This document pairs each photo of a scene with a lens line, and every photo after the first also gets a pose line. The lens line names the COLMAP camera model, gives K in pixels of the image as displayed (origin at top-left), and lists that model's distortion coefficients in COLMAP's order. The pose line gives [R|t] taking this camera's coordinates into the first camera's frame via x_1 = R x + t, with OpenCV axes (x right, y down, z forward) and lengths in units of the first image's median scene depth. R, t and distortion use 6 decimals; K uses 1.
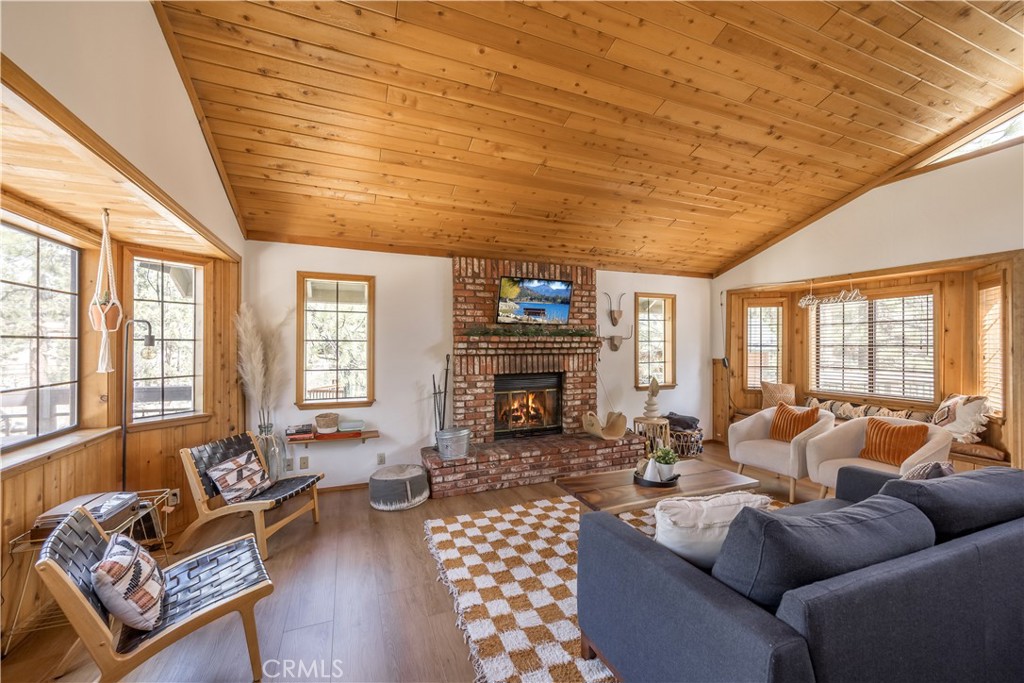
lens RADIAL K [[398.9, 0, 509.7], [0, 398.9, 342.6], [0, 0, 1]] dist [0.001972, 0.000066]
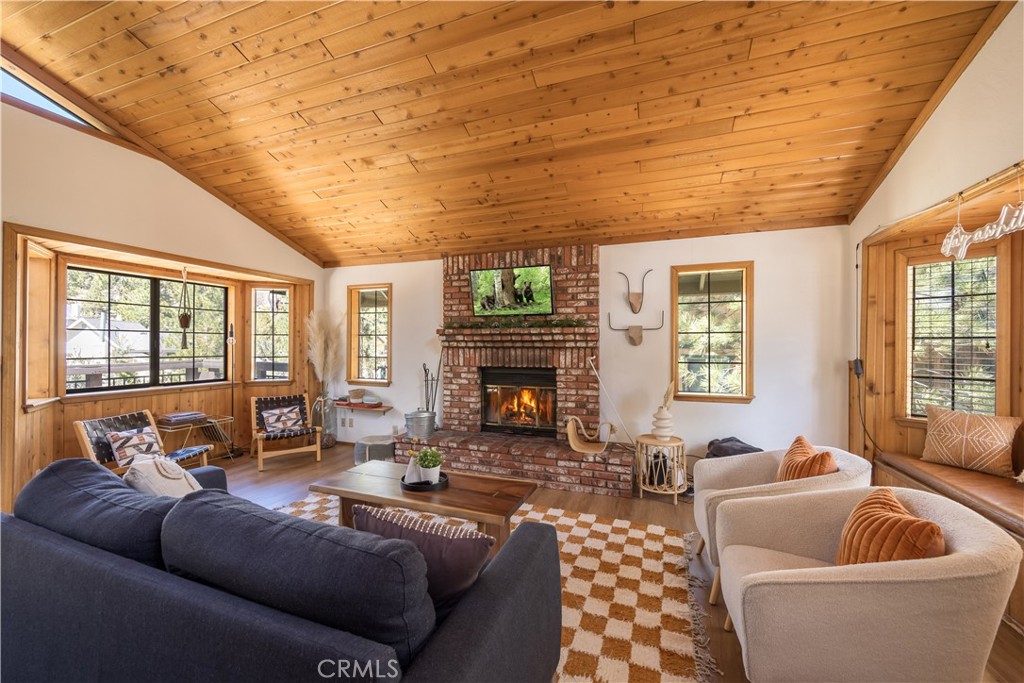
lens RADIAL K [[398.9, 0, 507.6], [0, 398.9, 343.0], [0, 0, 1]] dist [0.001972, 0.000066]
pose [[0.728604, 0.006197, -0.684907, 0.720435], [0.003836, 0.999906, 0.013128, 0.006404], [0.684925, -0.012193, 0.728512, 0.307586]]
